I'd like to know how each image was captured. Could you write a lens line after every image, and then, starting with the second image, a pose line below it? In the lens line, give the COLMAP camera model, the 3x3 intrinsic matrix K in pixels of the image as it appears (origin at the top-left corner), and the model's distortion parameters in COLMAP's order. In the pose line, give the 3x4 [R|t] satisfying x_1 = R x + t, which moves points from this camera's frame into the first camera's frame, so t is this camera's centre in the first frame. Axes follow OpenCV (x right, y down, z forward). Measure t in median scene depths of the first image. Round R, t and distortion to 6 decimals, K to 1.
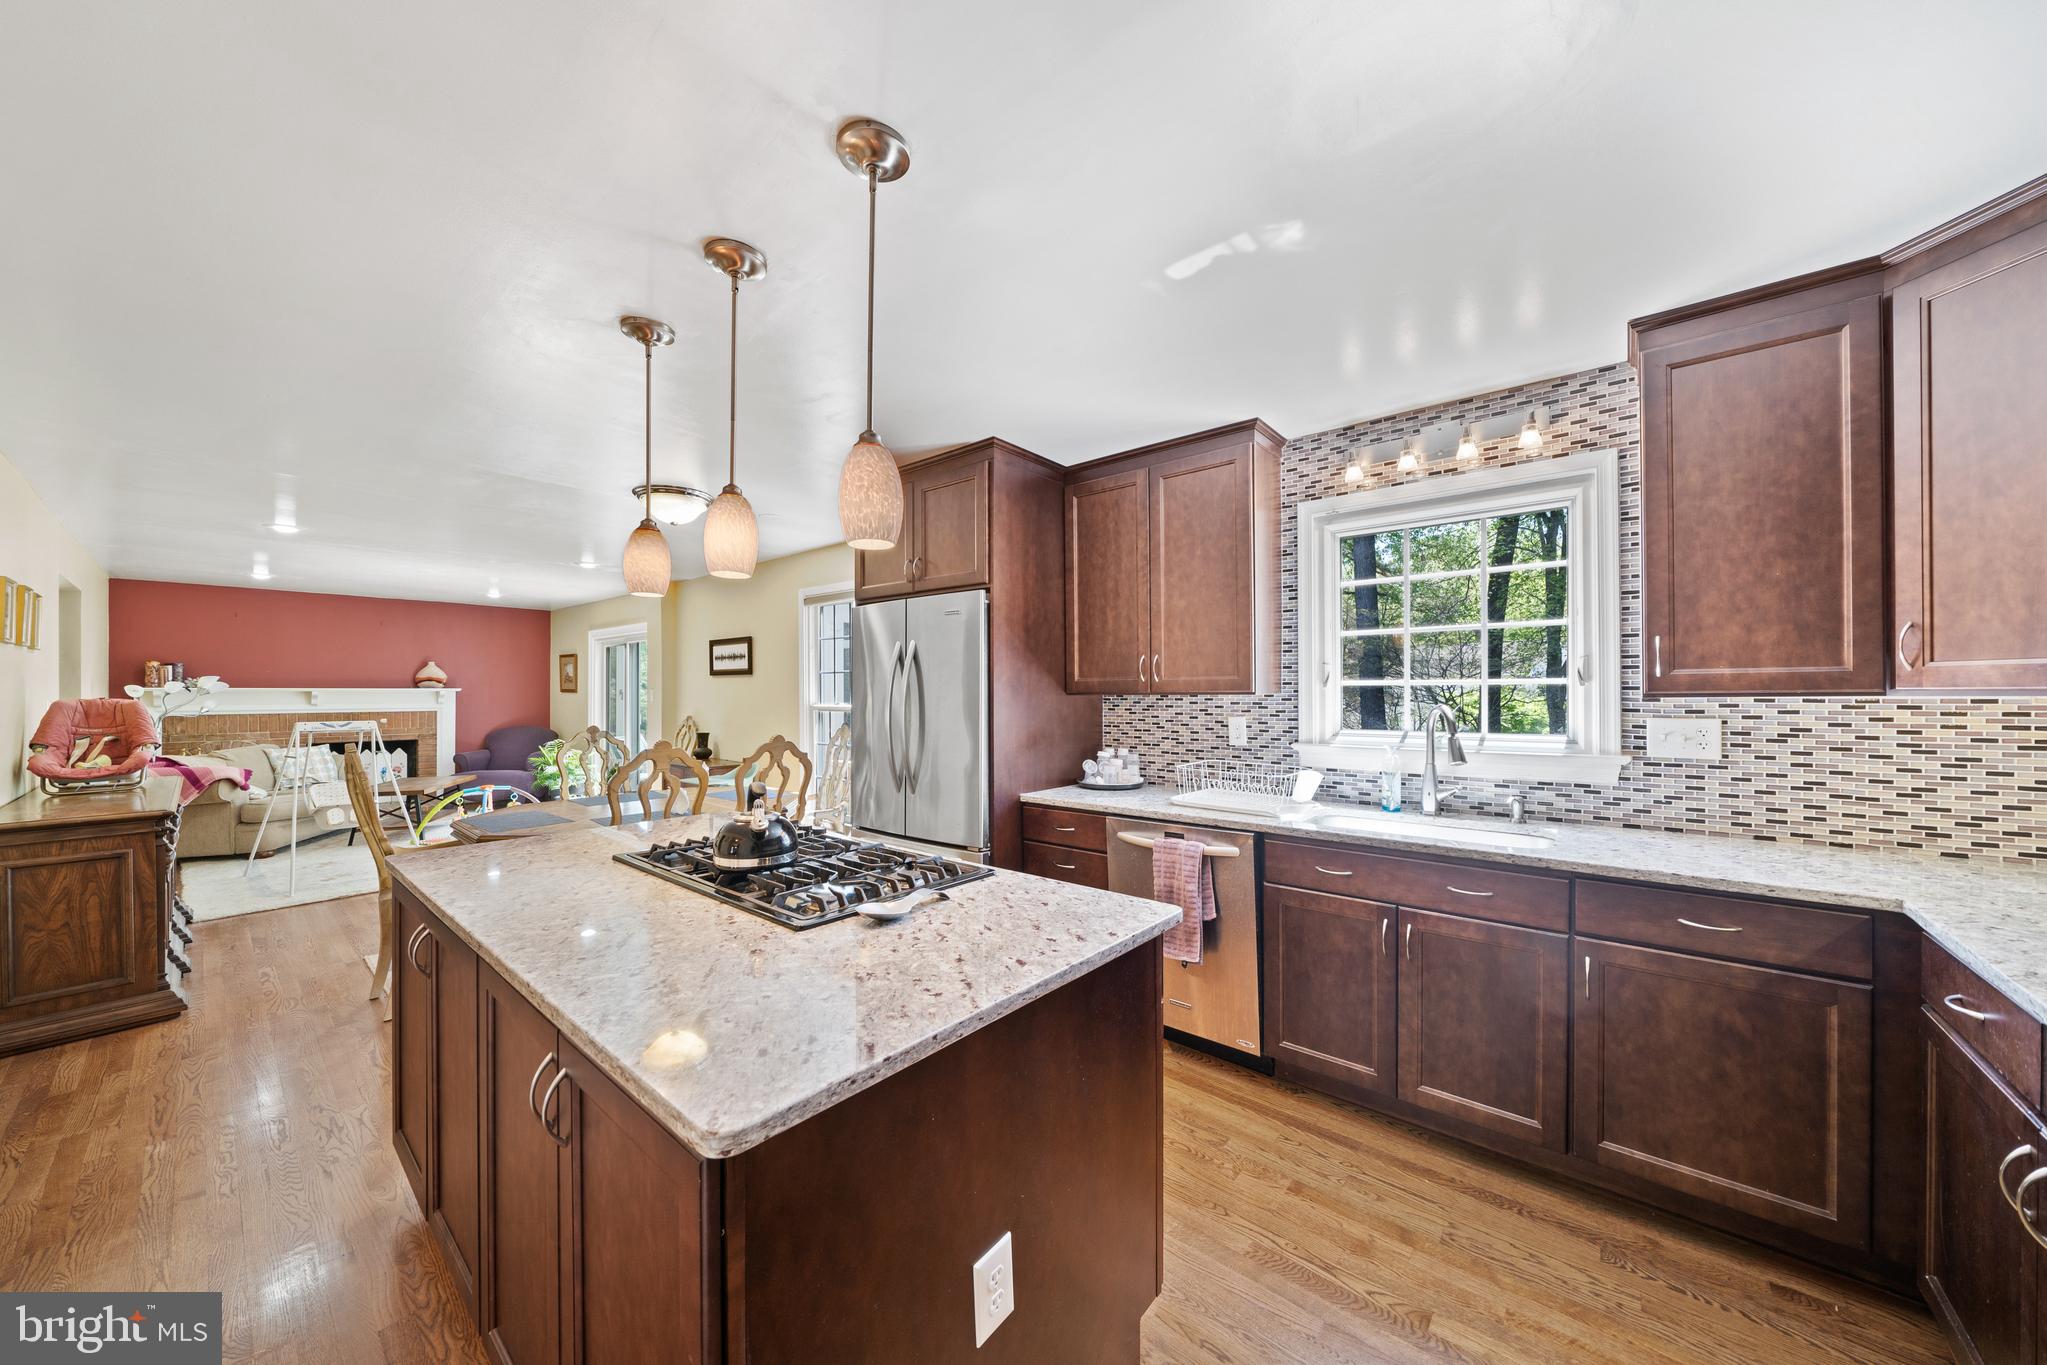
lens RADIAL K [[713.3, 0, 1014.7], [0, 713.3, 694.7], [0, 0, 1]] dist [0.001483, -0.000240]
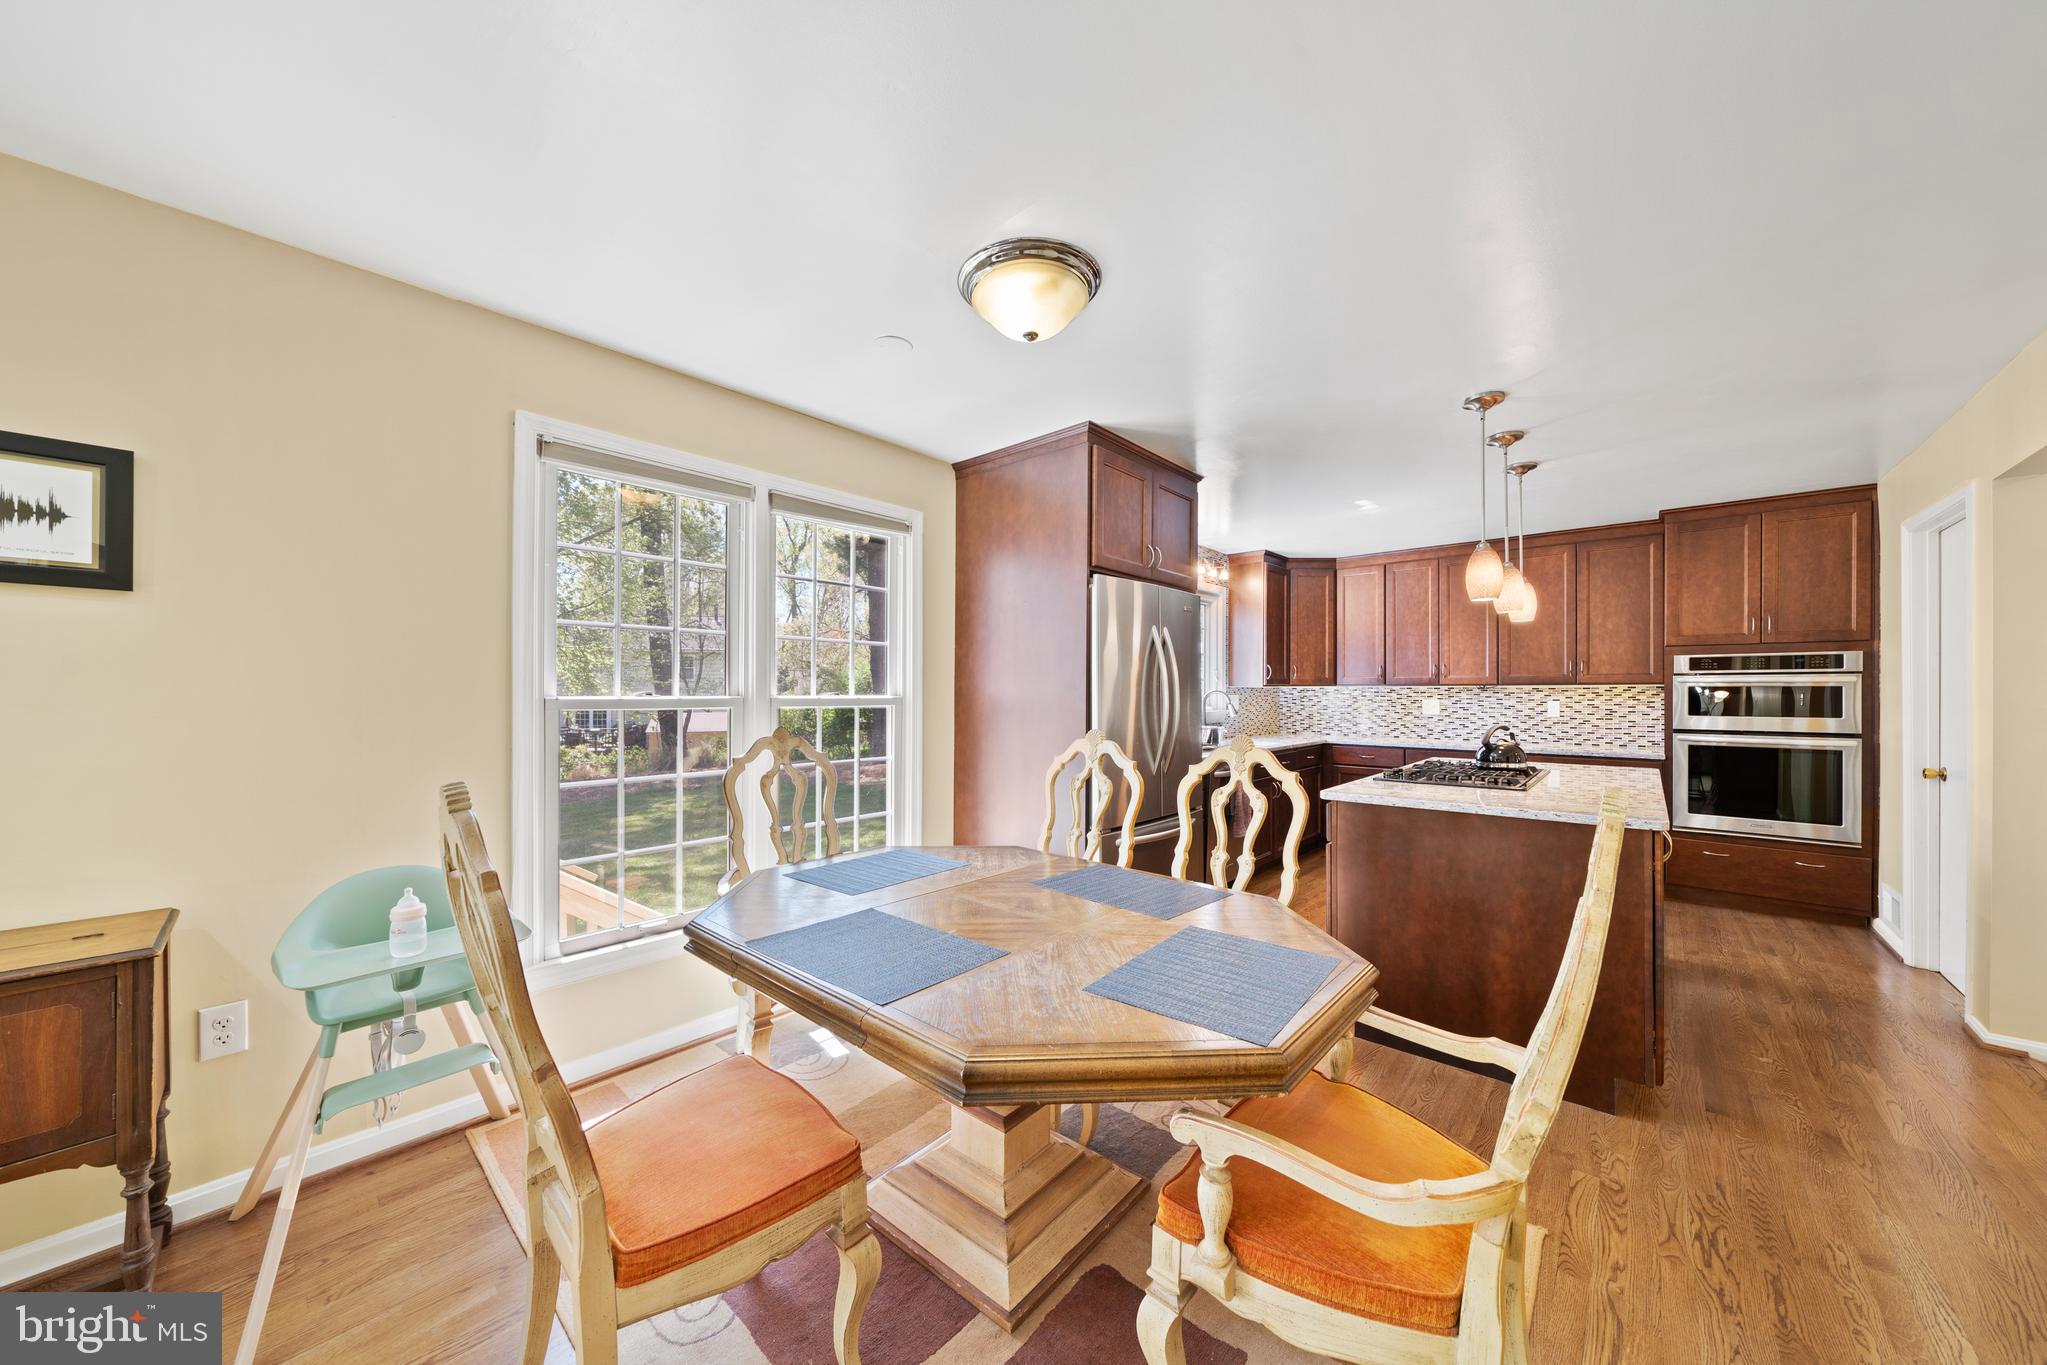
lens RADIAL K [[713.3, 0, 1023.1], [0, 713.3, 690.7], [0, 0, 1]] dist [0.001483, -0.000240]
pose [[0.008527, -0.002403, 0.999961, -0.611728], [-0.008366, 0.999962, 0.002474, 0.007071], [-0.999929, -0.008386, 0.008507, 0.615072]]
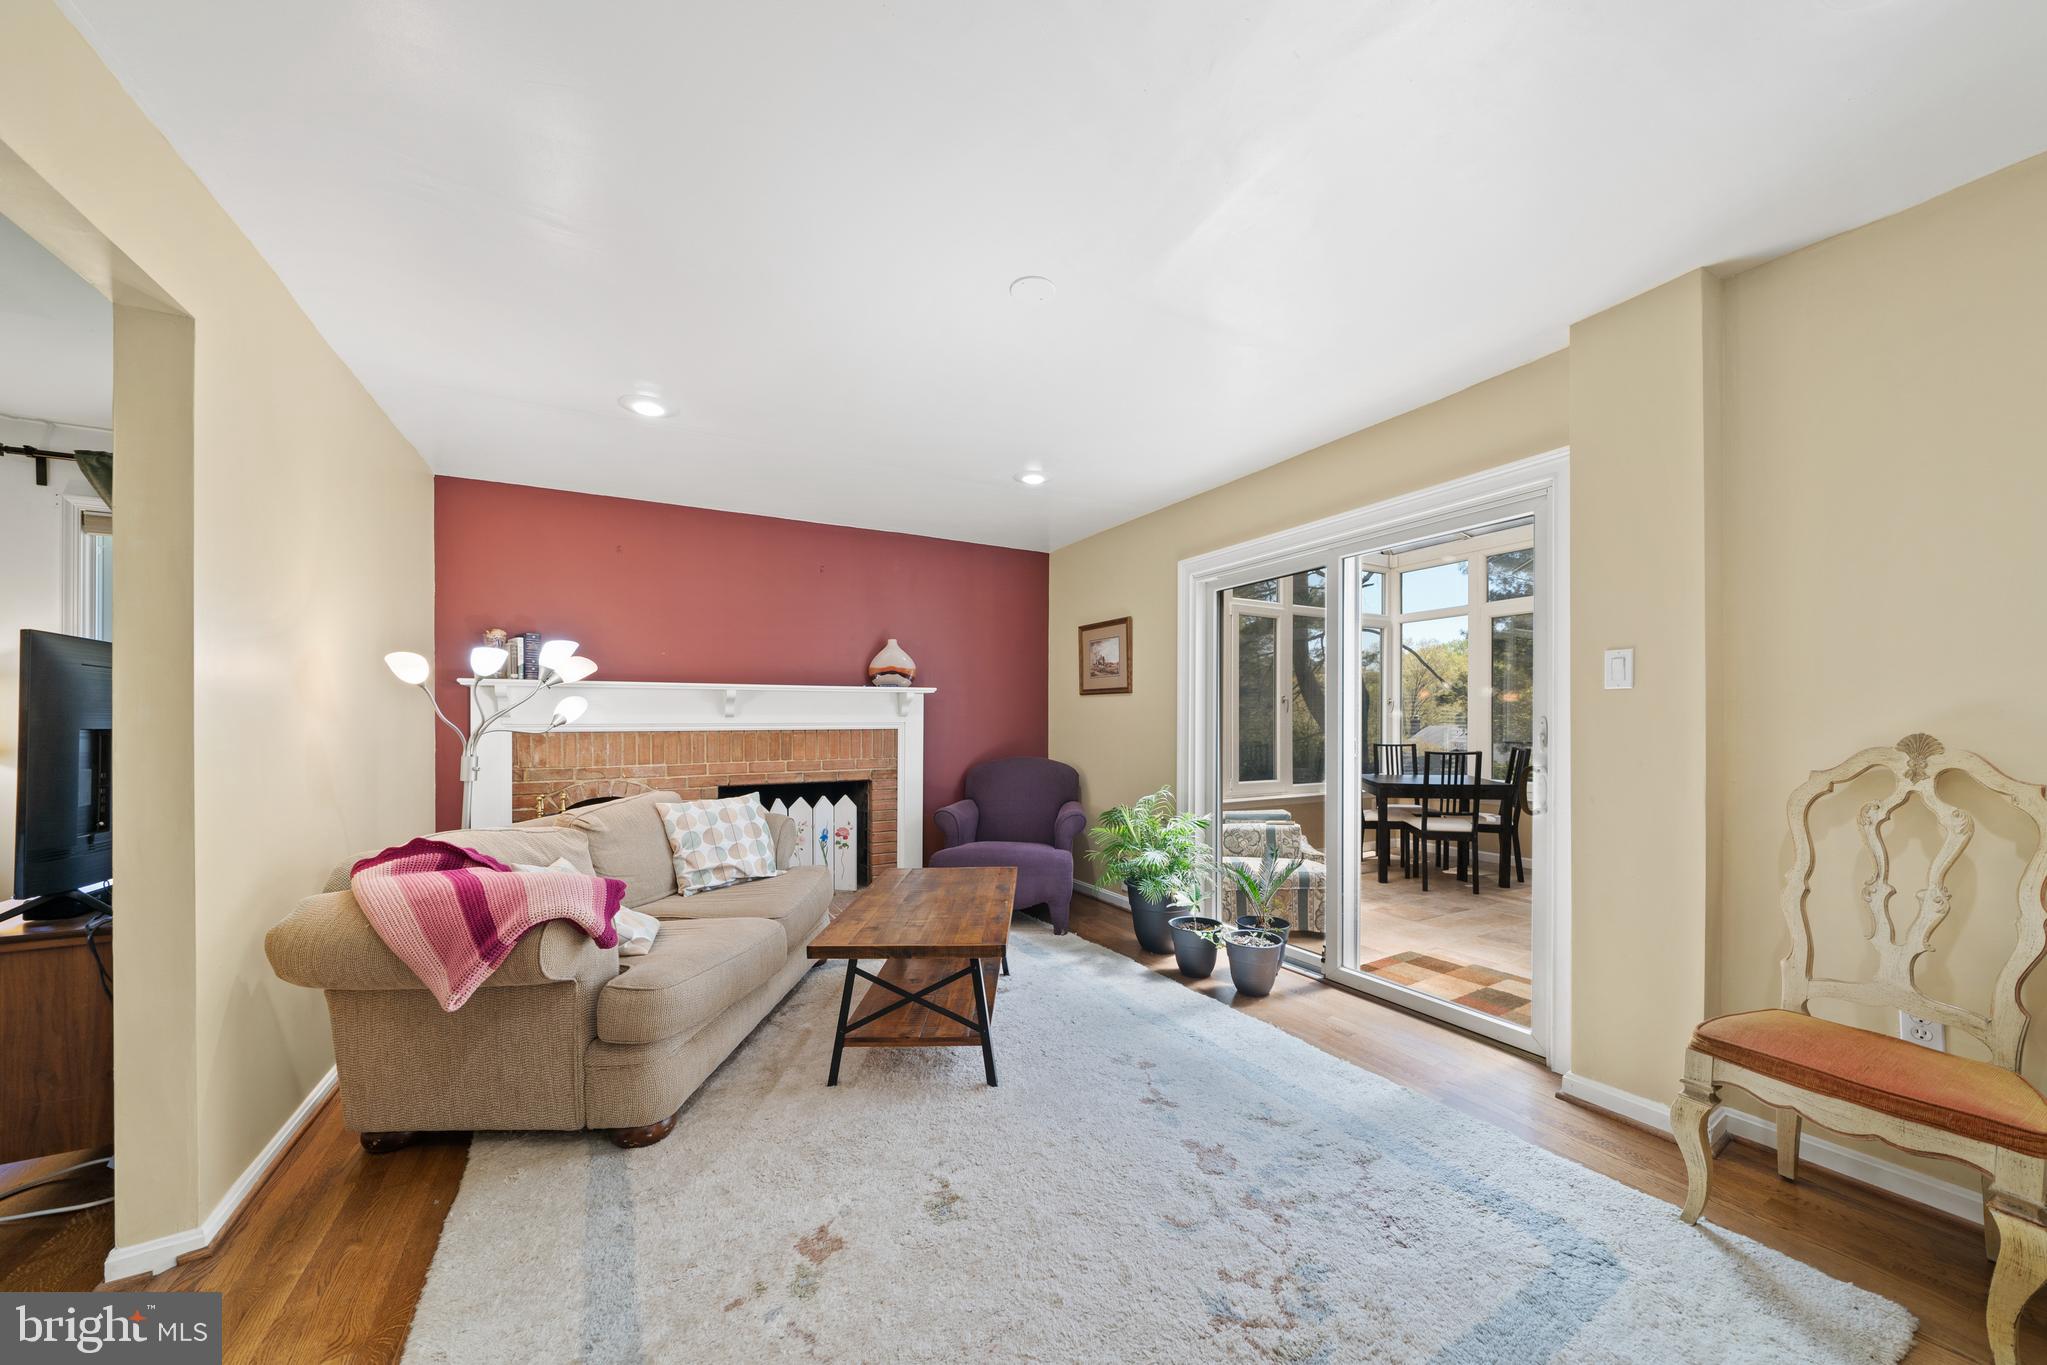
lens RADIAL K [[713.3, 0, 1020.0], [0, 713.3, 724.6], [0, 0, 1]] dist [0.001483, -0.000240]
pose [[0.939306, -0.002194, -0.343074, -0.713323], [0.002482, 0.999997, 0.000400, 0.026377], [0.343073, -0.001228, 0.939308, 0.688142]]
